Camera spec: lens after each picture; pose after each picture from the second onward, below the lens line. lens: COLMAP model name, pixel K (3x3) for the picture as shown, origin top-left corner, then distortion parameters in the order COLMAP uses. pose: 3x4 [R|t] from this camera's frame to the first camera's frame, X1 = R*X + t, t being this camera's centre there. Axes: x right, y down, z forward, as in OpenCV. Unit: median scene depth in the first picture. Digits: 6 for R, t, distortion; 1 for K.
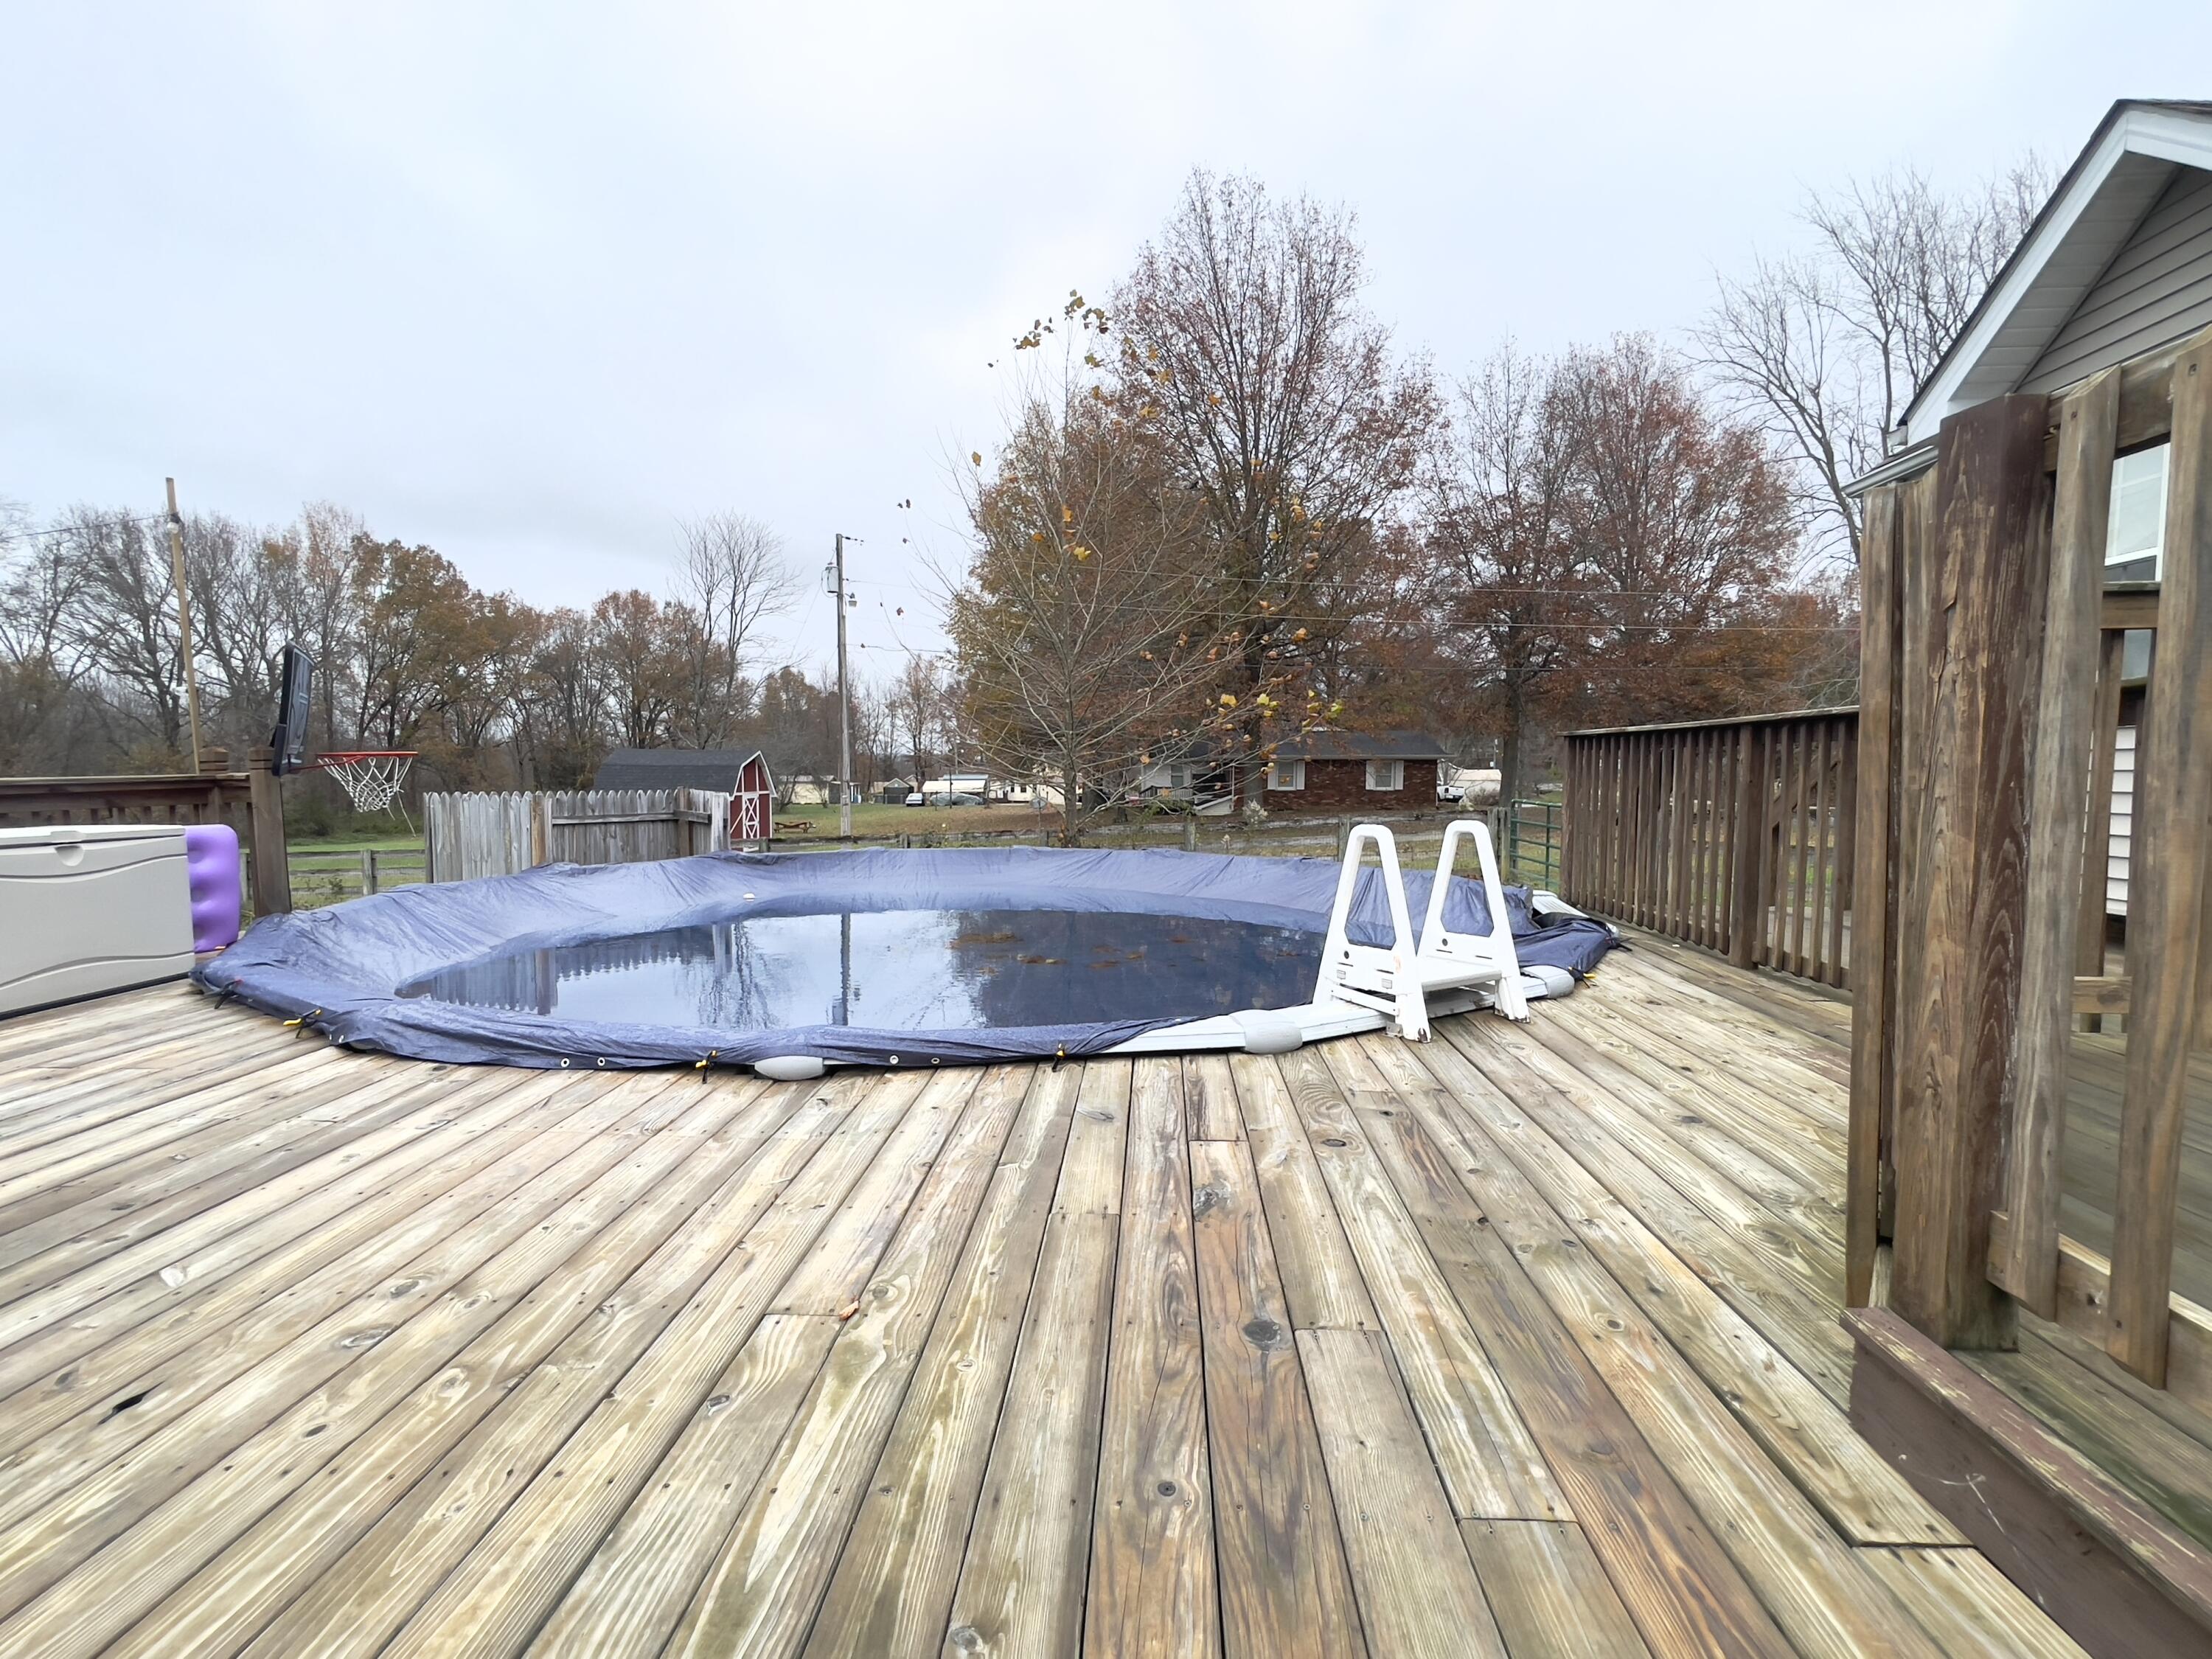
lens RADIAL K [[1017.3, 0, 1092.1], [0, 1017.3, 835.4], [0, 0, 1]] dist [-0.010720, 0.000129]
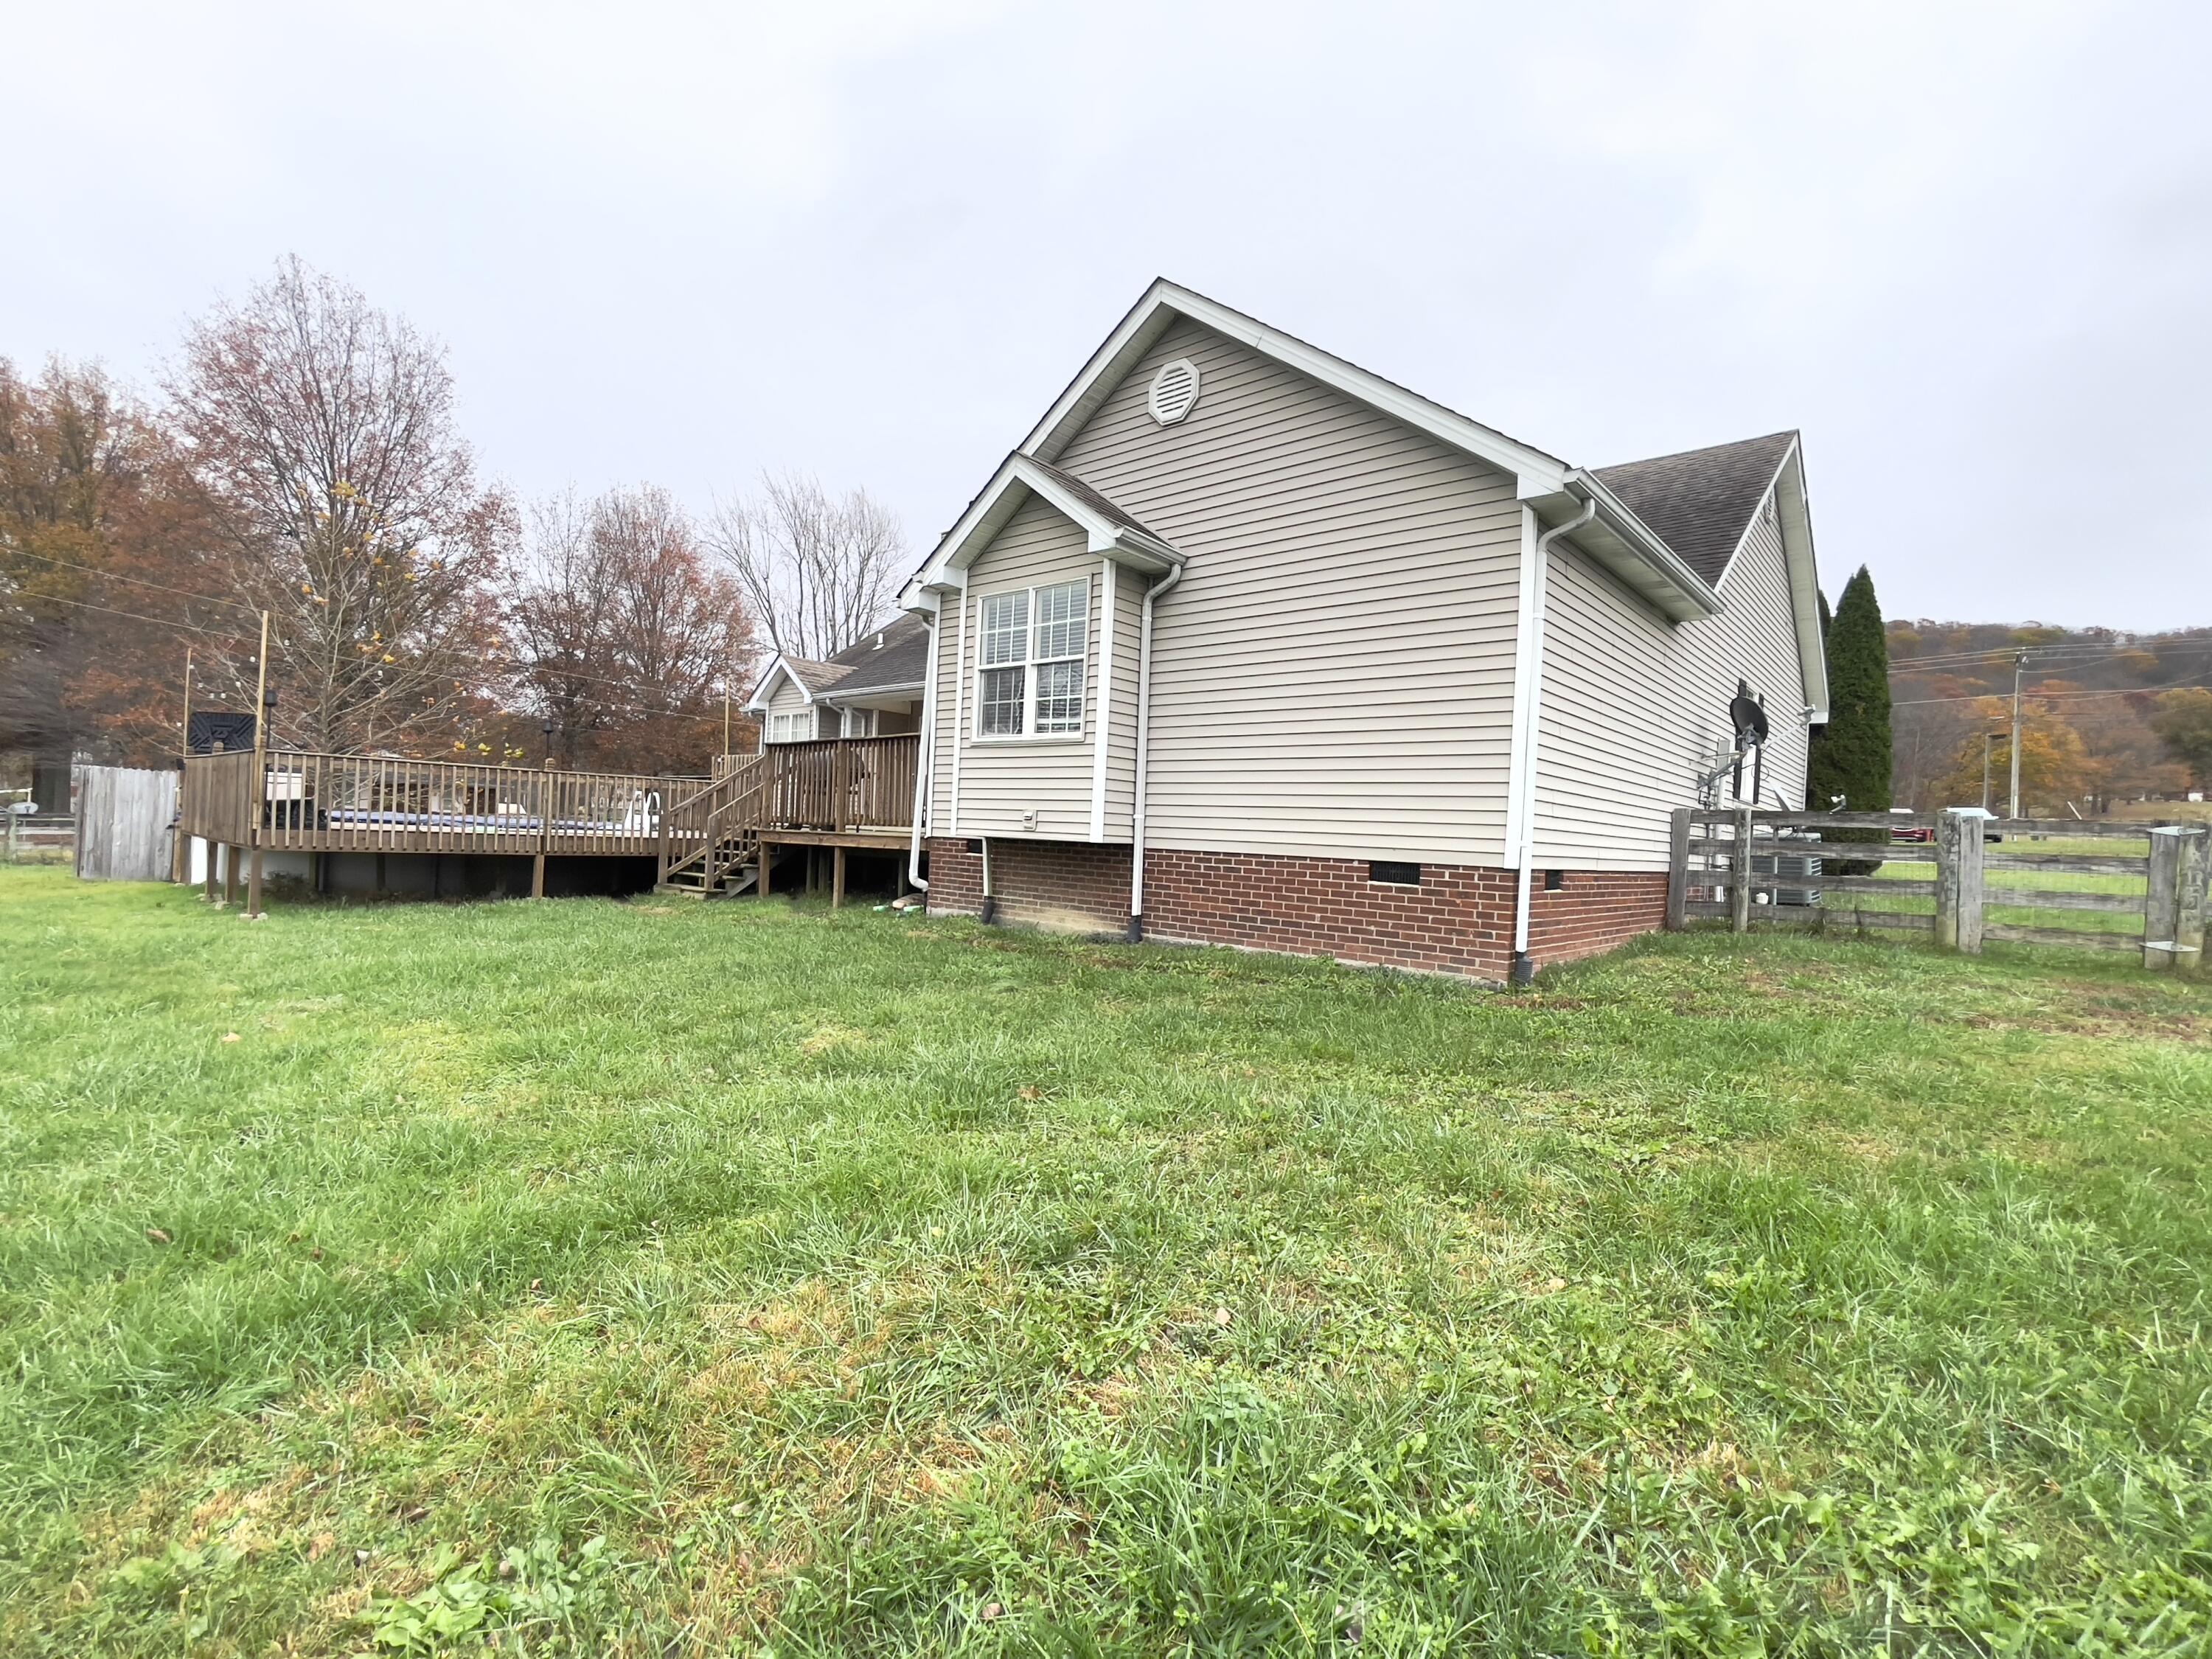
lens RADIAL K [[1017.3, 0, 1092.1], [0, 1017.3, 835.4], [0, 0, 1]] dist [-0.010720, 0.000129]
pose [[0.613745, 0.027962, 0.789009, -0.205797], [0.007028, 0.999140, -0.040876, 0.037856], [-0.789473, 0.030633, 0.613021, -0.346365]]
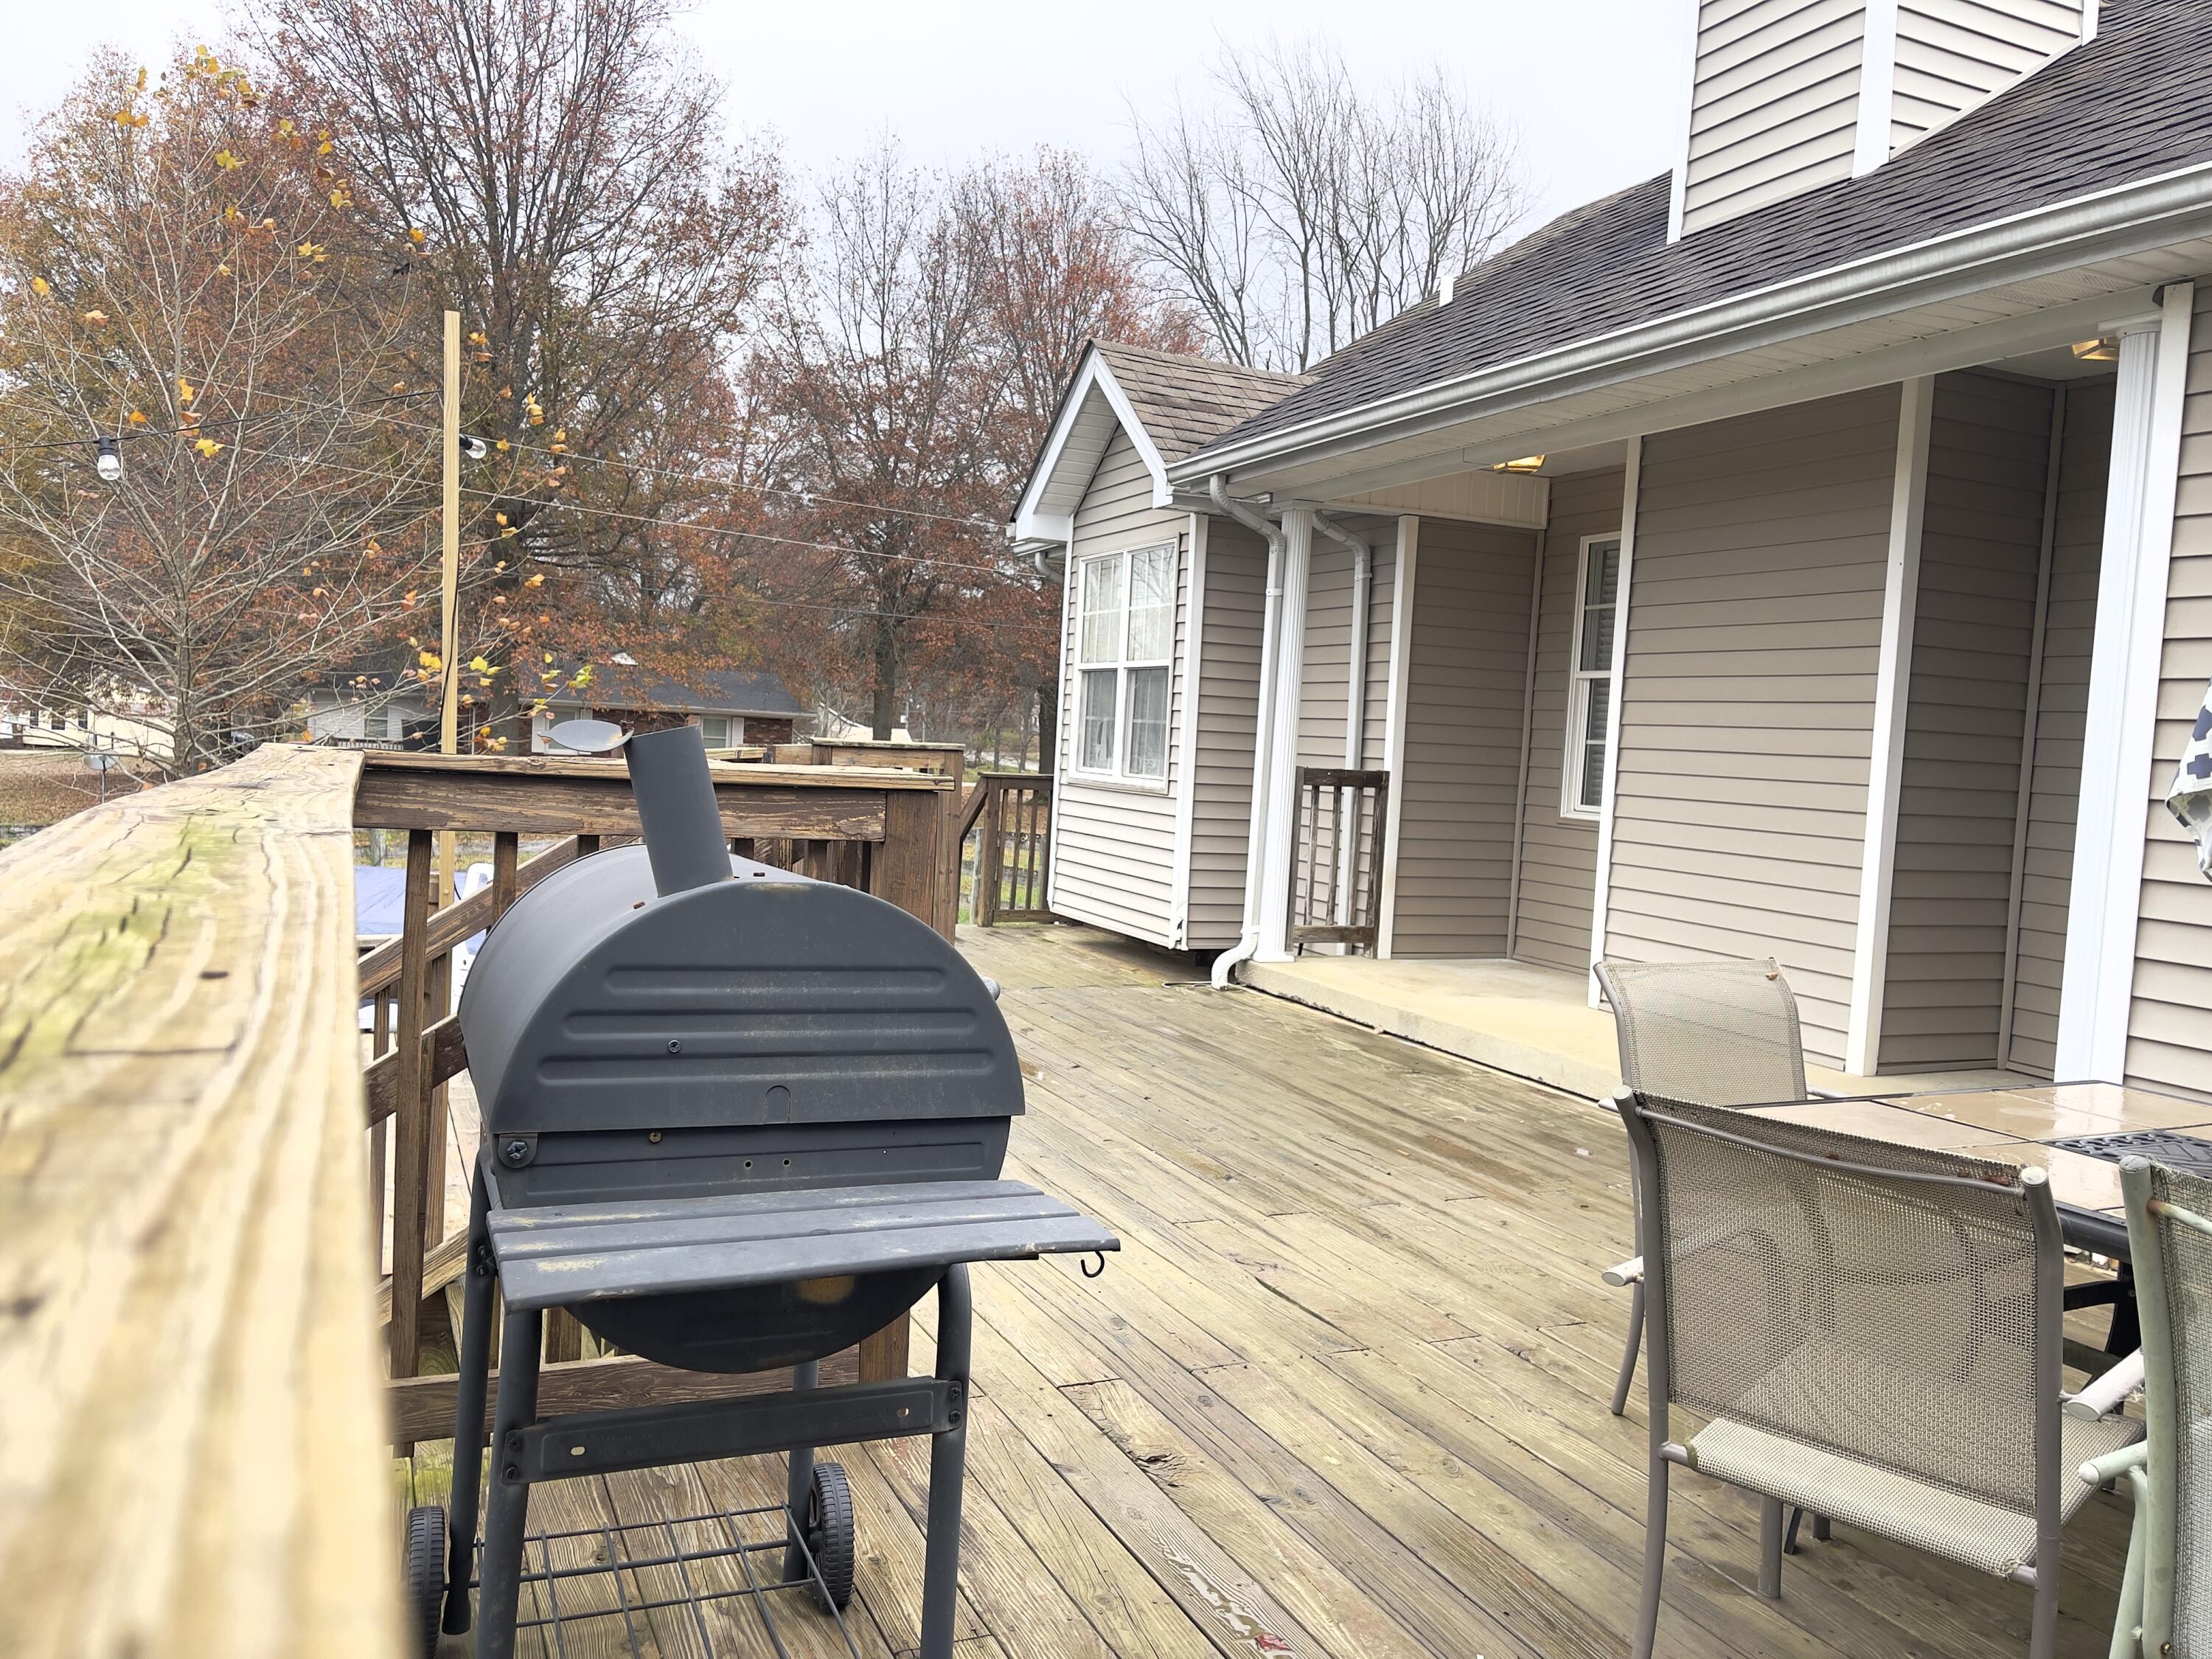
lens RADIAL K [[1664.9, 0, 1106.0], [0, 1664.9, 829.5], [0, 0, 1]] dist [0.072795, -0.085338]
pose [[0.881432, 0.018628, 0.471944, -0.003125], [-0.021170, 0.999776, 0.000076, -0.006751], [-0.471837, -0.010058, 0.881628, -0.117082]]
